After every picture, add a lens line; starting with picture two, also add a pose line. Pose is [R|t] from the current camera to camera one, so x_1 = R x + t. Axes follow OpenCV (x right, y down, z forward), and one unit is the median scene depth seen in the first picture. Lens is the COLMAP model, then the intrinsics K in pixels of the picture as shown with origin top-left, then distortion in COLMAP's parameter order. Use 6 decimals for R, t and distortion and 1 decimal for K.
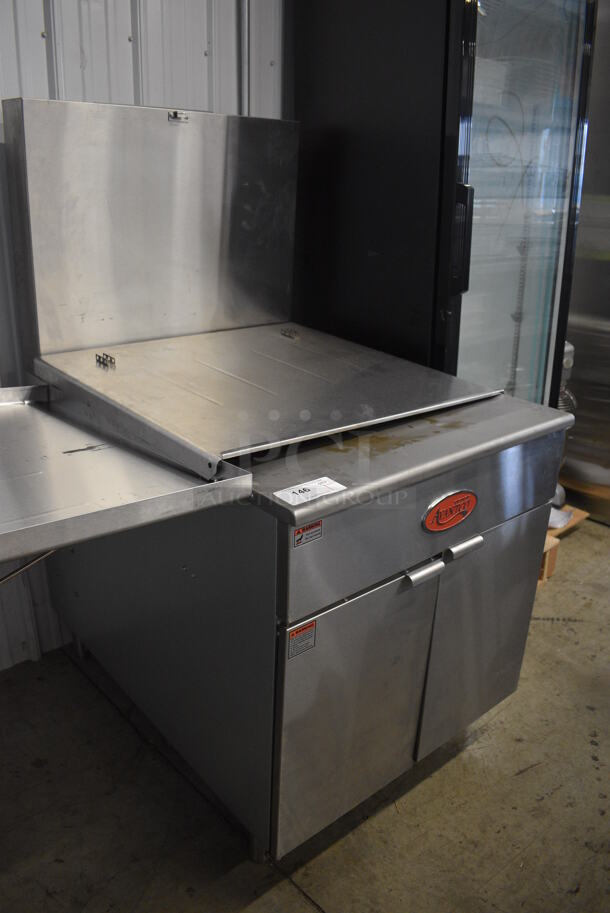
lens RADIAL K [[706.1, 0, 306.1], [0, 706.1, 455.6], [0, 0, 1]] dist [-0.097836, 0.018265]
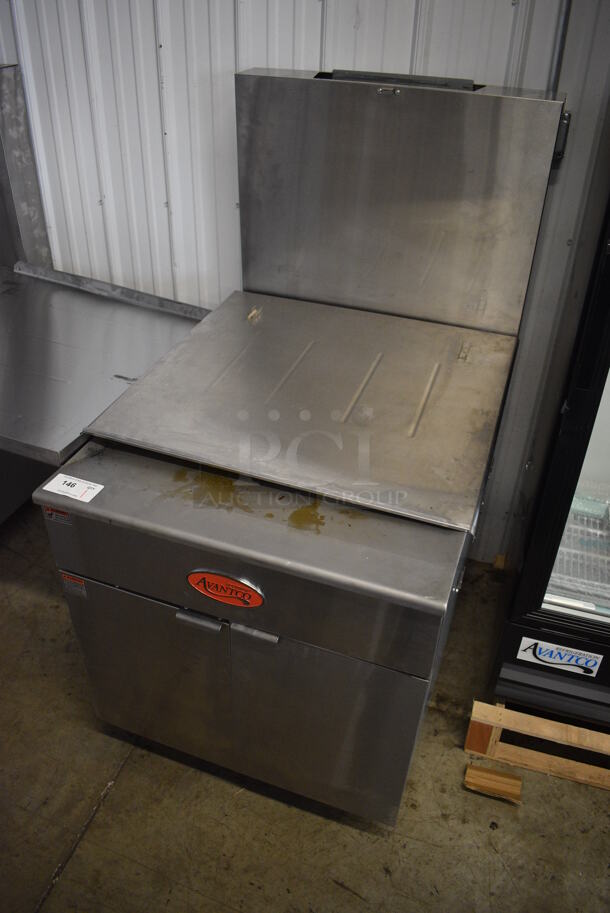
lens RADIAL K [[706.1, 0, 304.9], [0, 706.1, 459.5], [0, 0, 1]] dist [-0.097836, 0.018265]
pose [[0.489583, 0.487468, -0.722968, 0.751808], [-0.320910, 0.871670, 0.370416, -0.407032], [0.810756, 0.050658, 0.583188, 0.439674]]
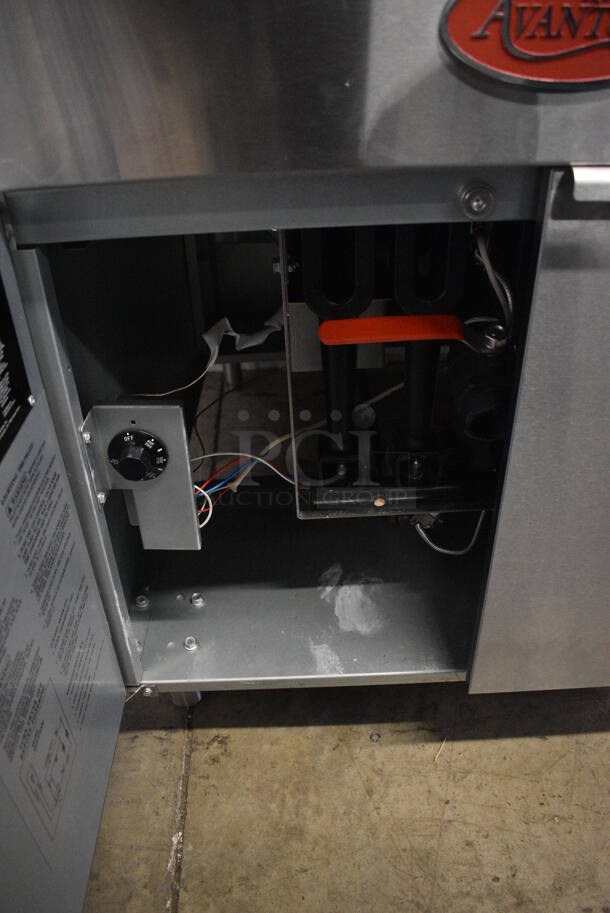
lens RADIAL K [[706.1, 0, 305.7], [0, 706.1, 456.9], [0, 0, 1]] dist [-0.097836, 0.018265]
pose [[0.769217, 0.312187, -0.557535, 0.293054], [-0.177289, 0.942542, 0.283168, 0.170010], [0.613901, -0.118972, 0.780366, 0.570425]]
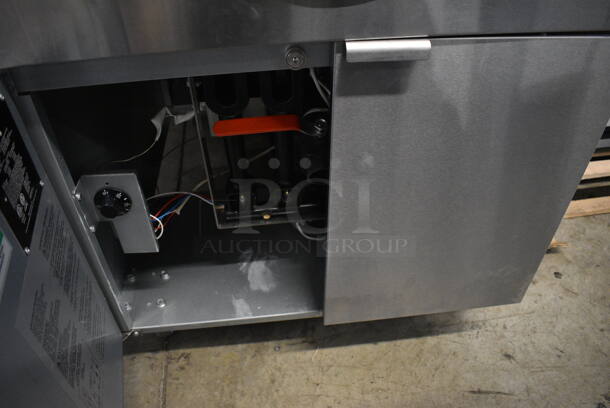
lens RADIAL K [[471.8, 0, 301.4], [0, 471.8, 204.6], [0, 0, 1]] dist [-0.097836, 0.018265]
pose [[0.824417, 0.343211, -0.450048, 0.342849], [-0.164781, 0.906264, 0.389272, 0.097803], [0.541465, -0.246763, 0.803694, 0.568664]]
